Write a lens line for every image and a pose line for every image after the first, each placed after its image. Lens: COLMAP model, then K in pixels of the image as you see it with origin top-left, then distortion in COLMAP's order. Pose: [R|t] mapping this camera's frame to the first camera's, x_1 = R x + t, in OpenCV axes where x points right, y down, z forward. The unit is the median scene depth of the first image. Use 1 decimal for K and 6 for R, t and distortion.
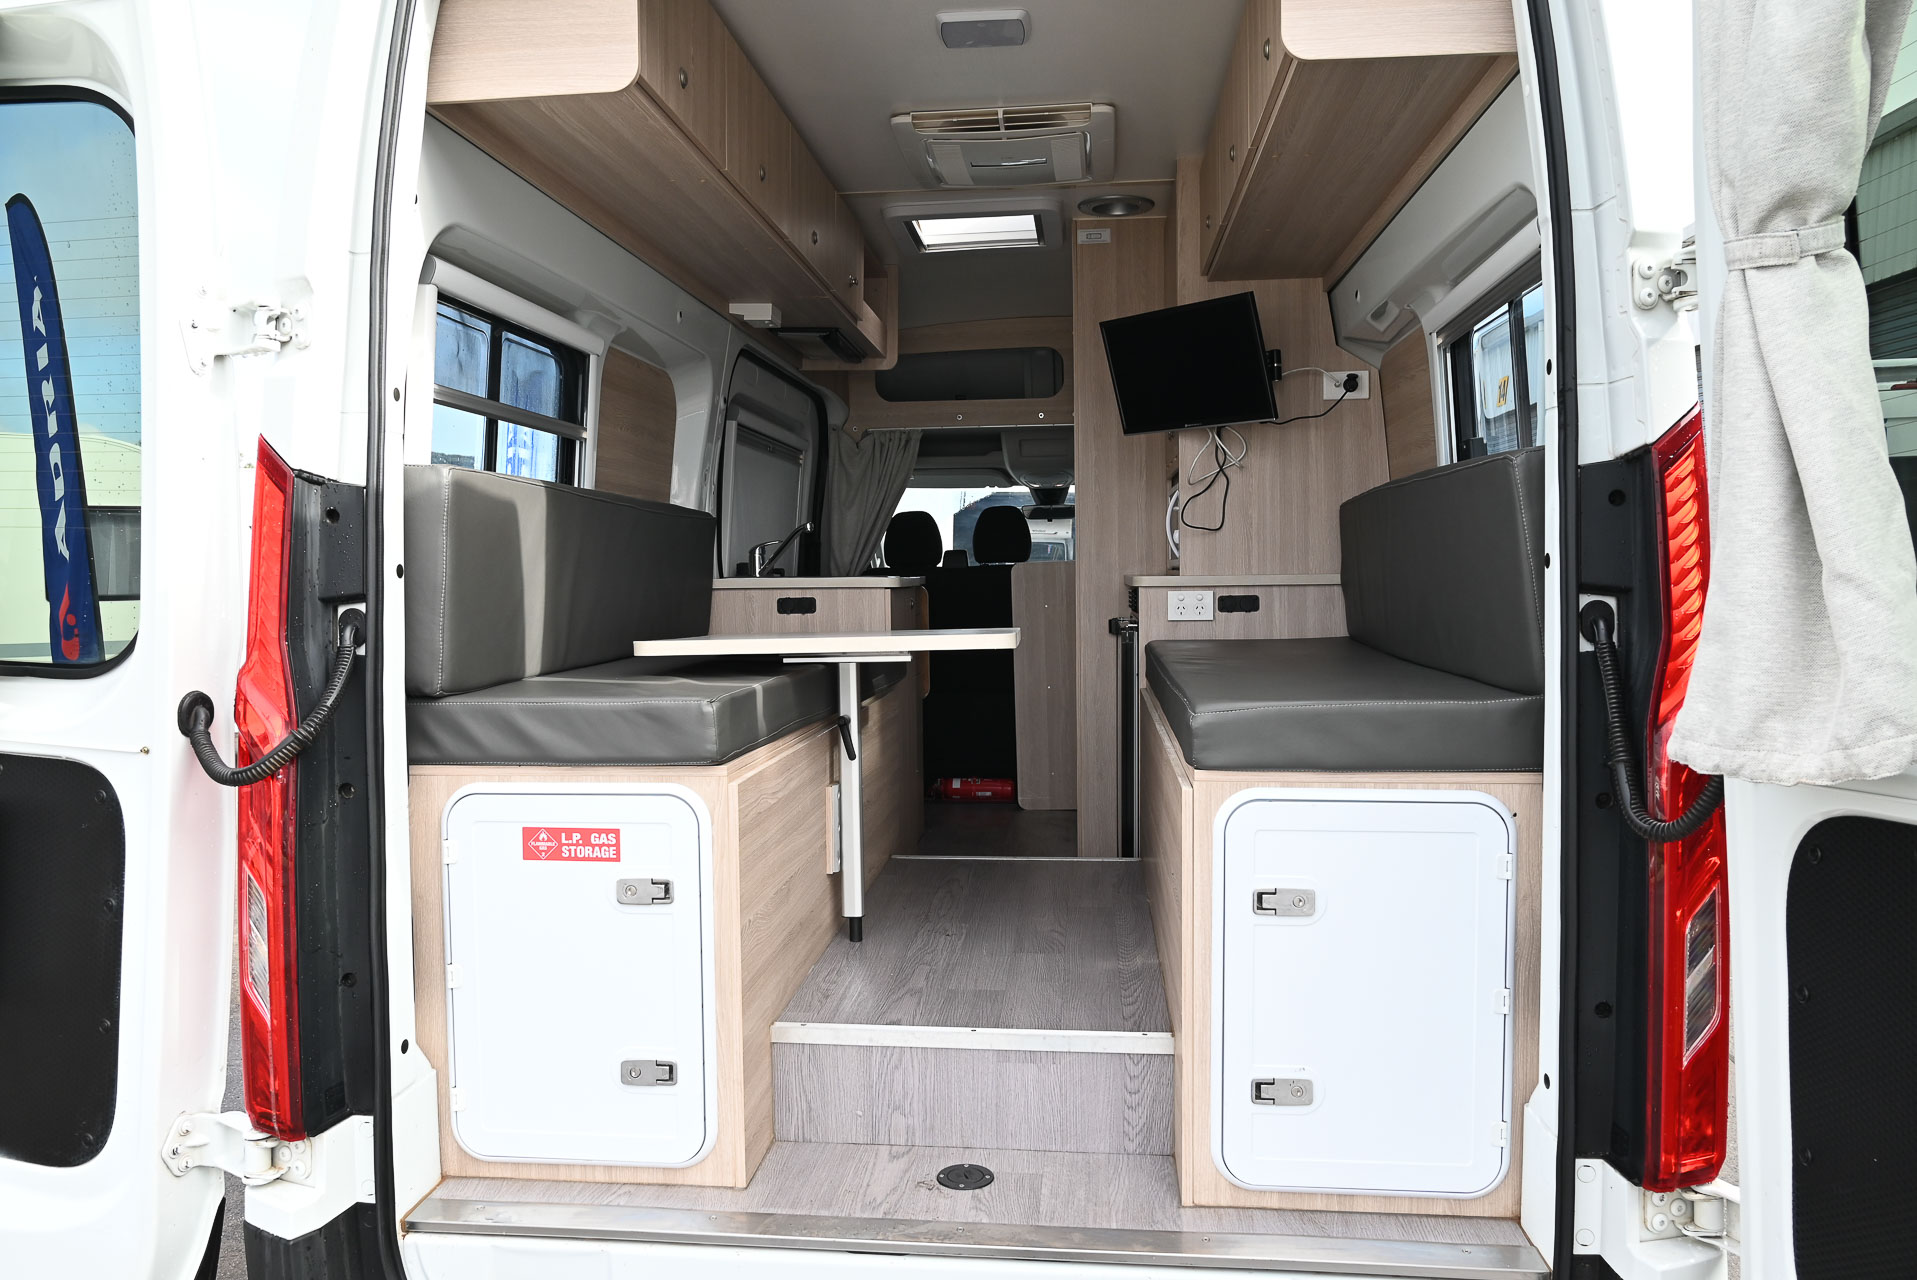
lens RADIAL K [[1324.4, 0, 958.4], [0, 1324.4, 639.2], [0, 0, 1]] dist [0.009045, 0.000123]
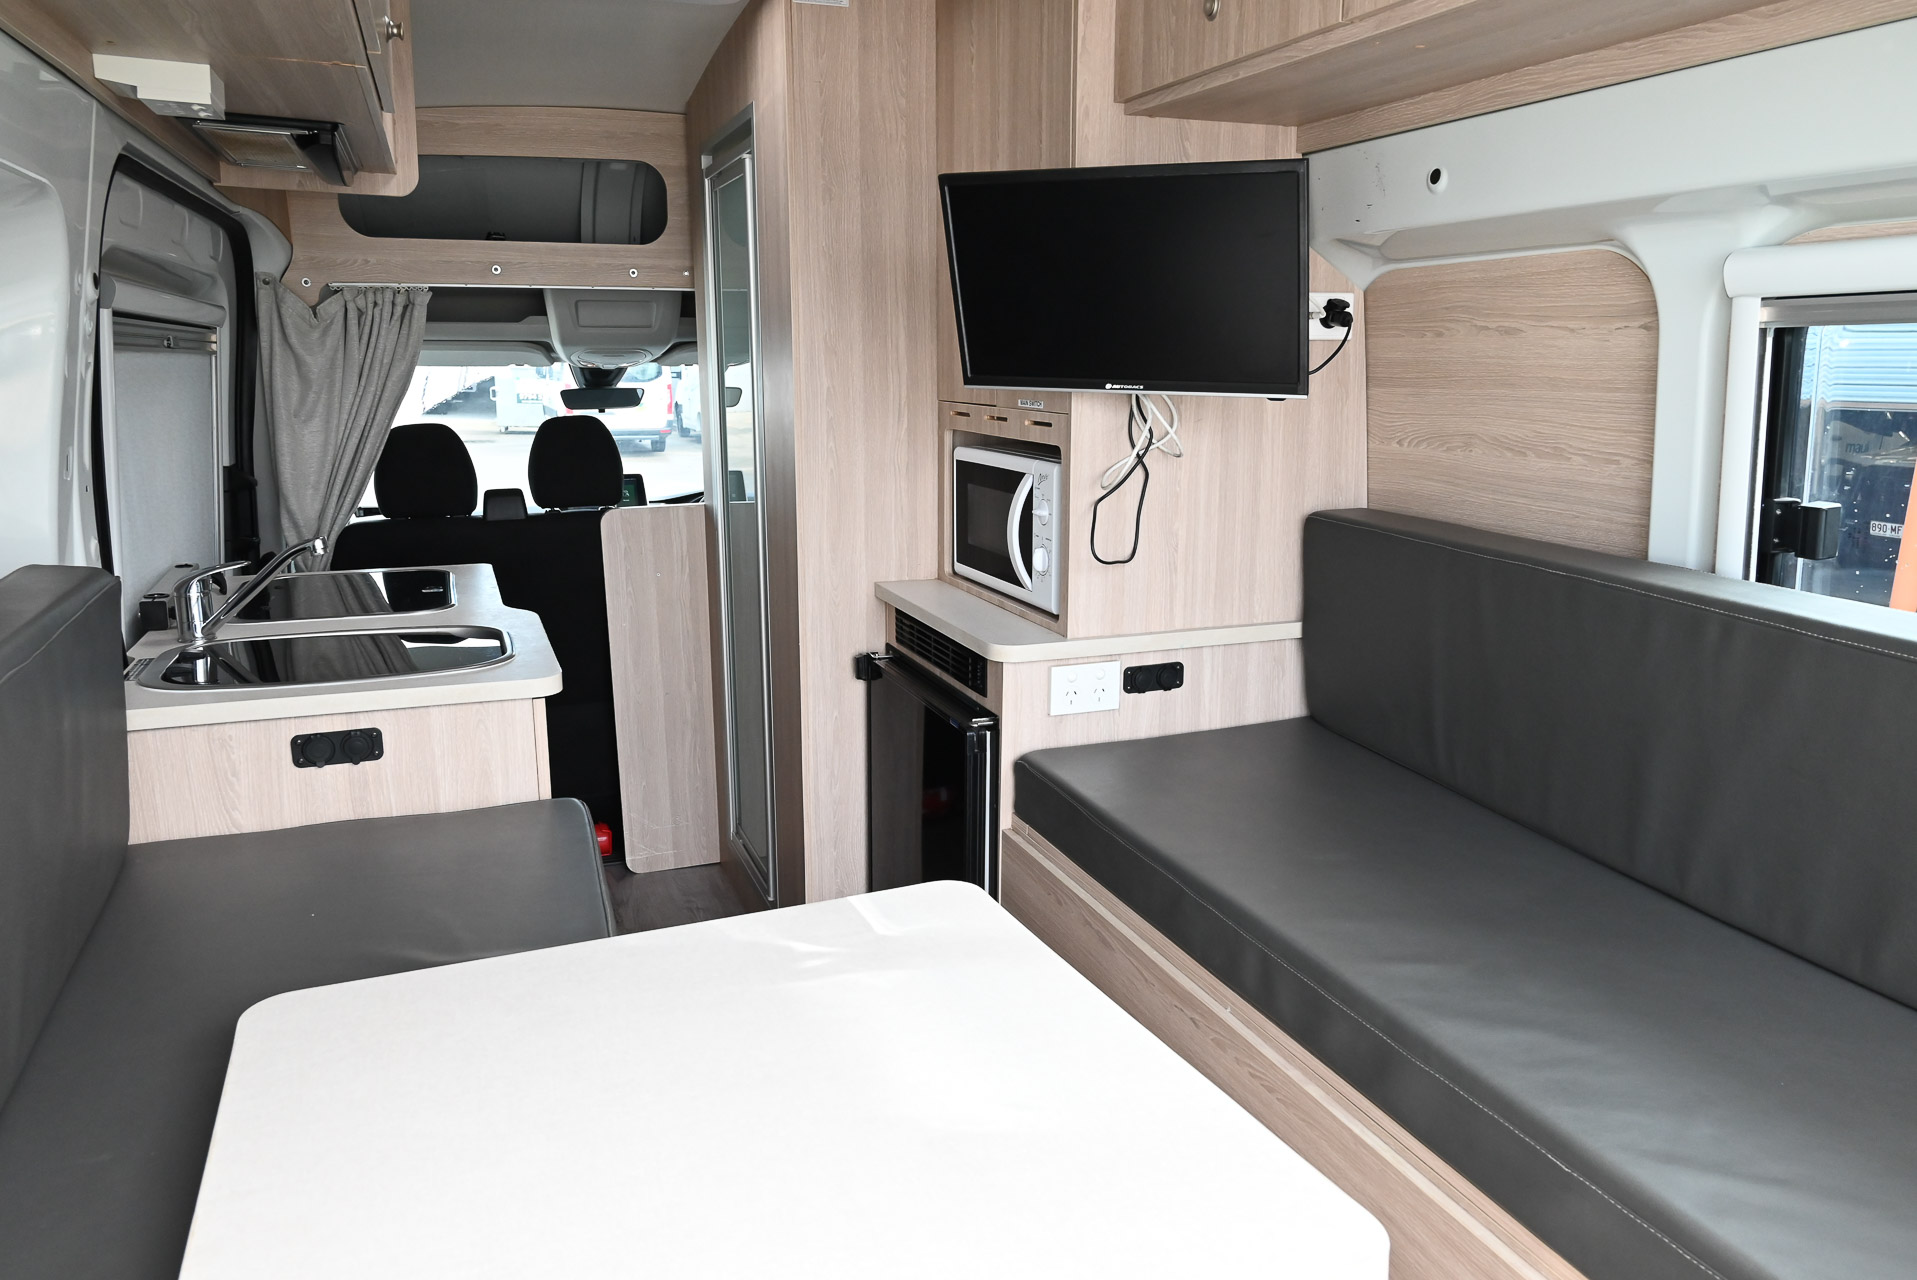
lens RADIAL K [[1324.4, 0, 949.1], [0, 1324.4, 634.6], [0, 0, 1]] dist [0.009045, 0.000123]
pose [[0.896214, -0.078520, 0.436617, -0.124149], [0.008524, 0.987078, 0.160016, -0.132310], [-0.443539, -0.139686, 0.885303, 0.467054]]
